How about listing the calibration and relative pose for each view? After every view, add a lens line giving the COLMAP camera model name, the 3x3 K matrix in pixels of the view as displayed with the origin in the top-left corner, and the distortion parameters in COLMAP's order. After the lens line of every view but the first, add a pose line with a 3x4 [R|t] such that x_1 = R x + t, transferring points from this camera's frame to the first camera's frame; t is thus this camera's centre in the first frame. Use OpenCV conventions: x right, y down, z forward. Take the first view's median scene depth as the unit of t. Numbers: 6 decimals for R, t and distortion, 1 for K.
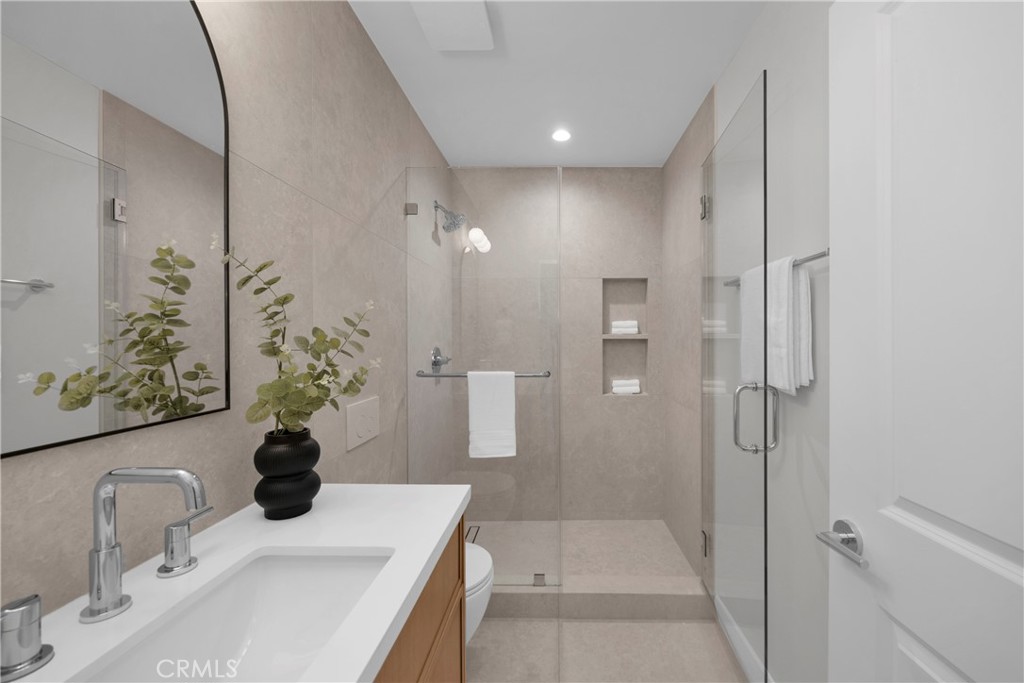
lens RADIAL K [[390.5, 0, 512.0], [0, 390.5, 341.5], [0, 0, 1]] dist [-0.000597, 0.000101]
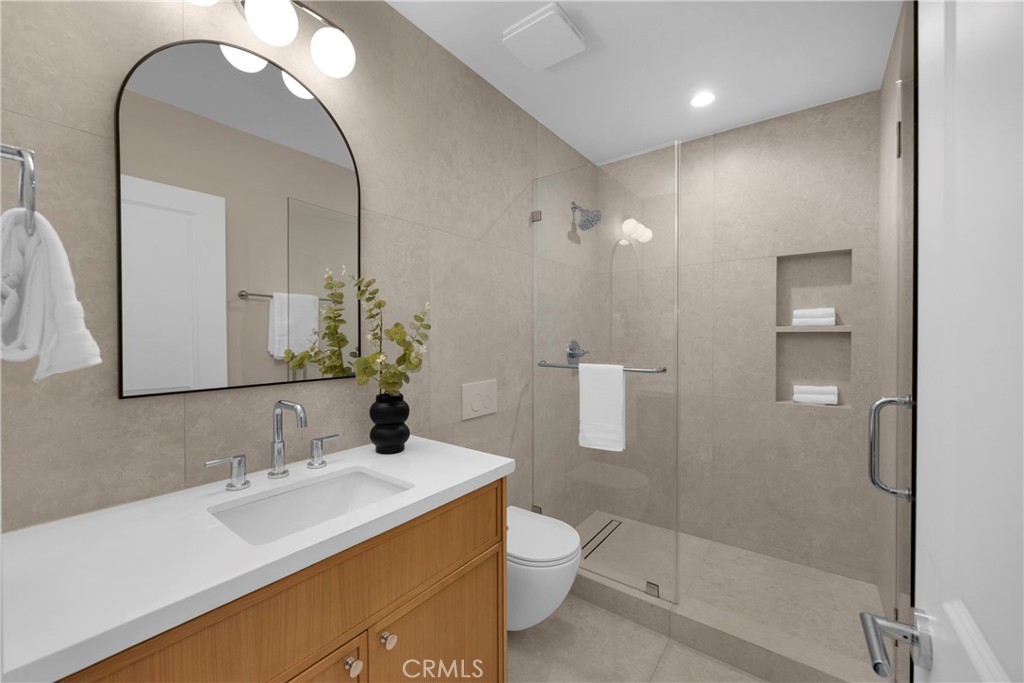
lens RADIAL K [[390.2, 0, 508.1], [0, 390.2, 339.2], [0, 0, 1]] dist [-0.000161, 0.000257]
pose [[0.814376, 0.007458, -0.580290, 0.337018], [-0.004205, 0.999967, 0.006950, 0.006307], [0.580323, -0.003220, 0.814380, 0.040445]]
